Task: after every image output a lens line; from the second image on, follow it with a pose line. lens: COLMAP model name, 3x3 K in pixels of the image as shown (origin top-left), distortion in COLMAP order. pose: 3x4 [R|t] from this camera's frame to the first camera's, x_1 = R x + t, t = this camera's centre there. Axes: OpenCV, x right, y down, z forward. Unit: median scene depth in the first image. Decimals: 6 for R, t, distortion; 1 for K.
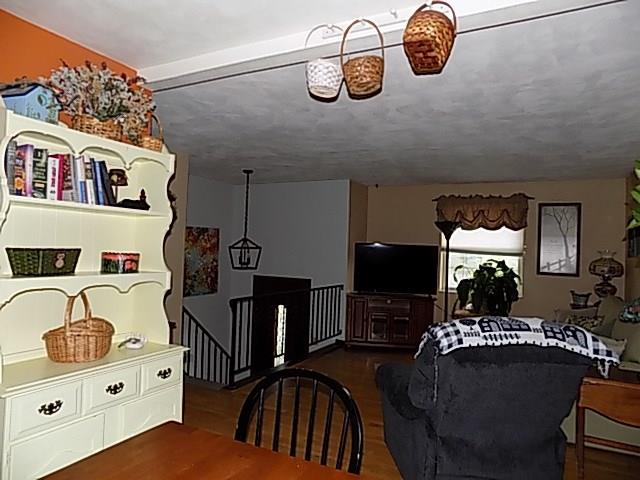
lens RADIAL K [[430.0, 0, 320.0], [0, 430.0, 240.0], [0, 0, 1]] dist [-0.048684, 0.001517]
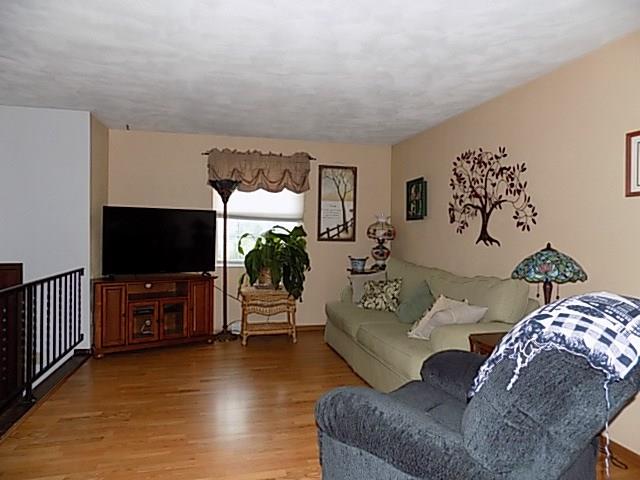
lens RADIAL K [[430.0, 0, 320.0], [0, 430.0, 240.0], [0, 0, 1]] dist [-0.048684, 0.001517]
pose [[0.753702, -0.040230, 0.655984, -0.107227], [-0.001195, 0.998039, 0.062581, 0.018787], [-0.657215, -0.047951, 0.752176, 0.269041]]
